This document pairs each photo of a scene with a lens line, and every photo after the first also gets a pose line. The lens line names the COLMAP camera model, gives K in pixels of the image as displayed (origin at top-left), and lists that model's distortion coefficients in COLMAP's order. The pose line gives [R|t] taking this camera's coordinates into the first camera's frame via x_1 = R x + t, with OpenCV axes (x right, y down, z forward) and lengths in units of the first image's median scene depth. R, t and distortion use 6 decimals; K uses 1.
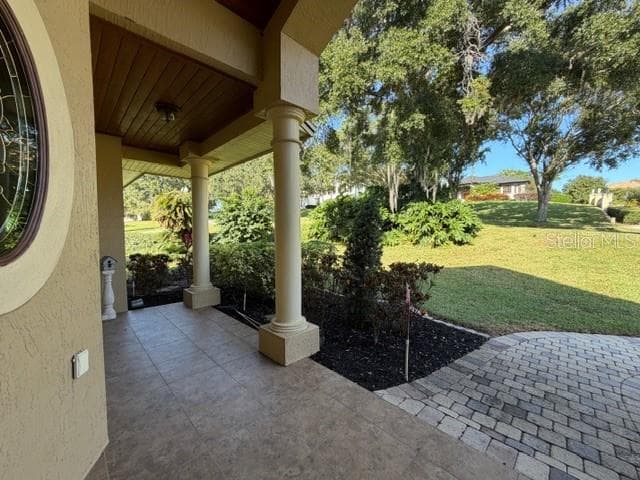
lens RADIAL K [[252.2, 0, 320.0], [0, 252.2, 240.0], [0, 0, 1]] dist [-0.003178, -0.000303]
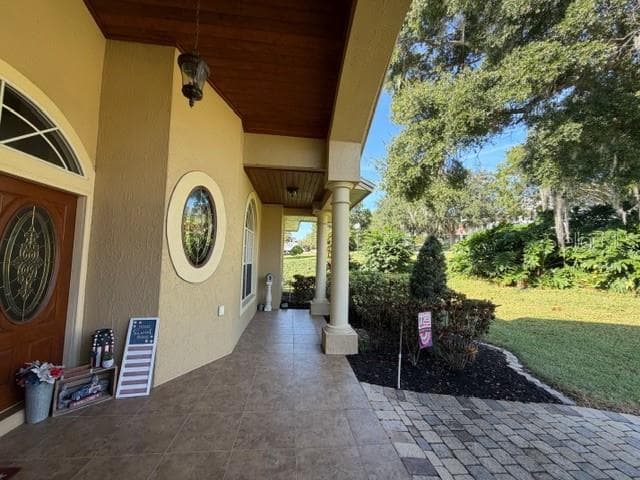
lens RADIAL K [[252.2, 0, 320.0], [0, 252.2, 240.0], [0, 0, 1]] dist [-0.003178, -0.000303]
pose [[0.785433, -0.020361, -0.618611, 0.400120], [-0.056360, 0.992954, -0.104241, -0.001656], [0.616375, 0.116740, 0.778751, -0.127356]]
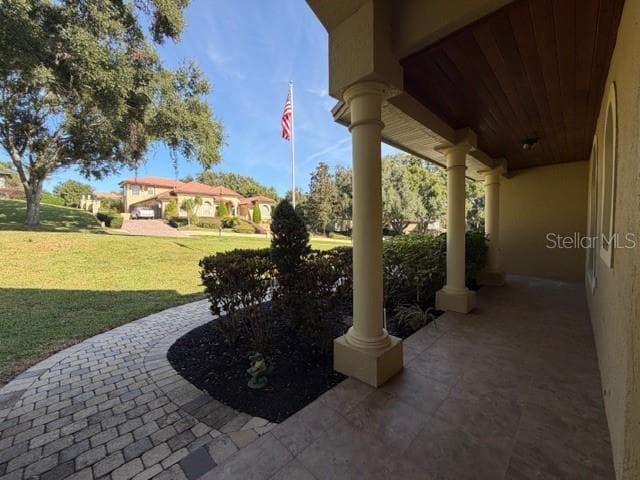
lens RADIAL K [[252.2, 0, 320.0], [0, 252.2, 240.0], [0, 0, 1]] dist [-0.003178, -0.000303]
pose [[-0.002340, -0.043410, 0.999055, 0.021210], [0.056487, 0.997456, 0.043473, -0.002947], [-0.998401, 0.056536, 0.000118, 0.070597]]
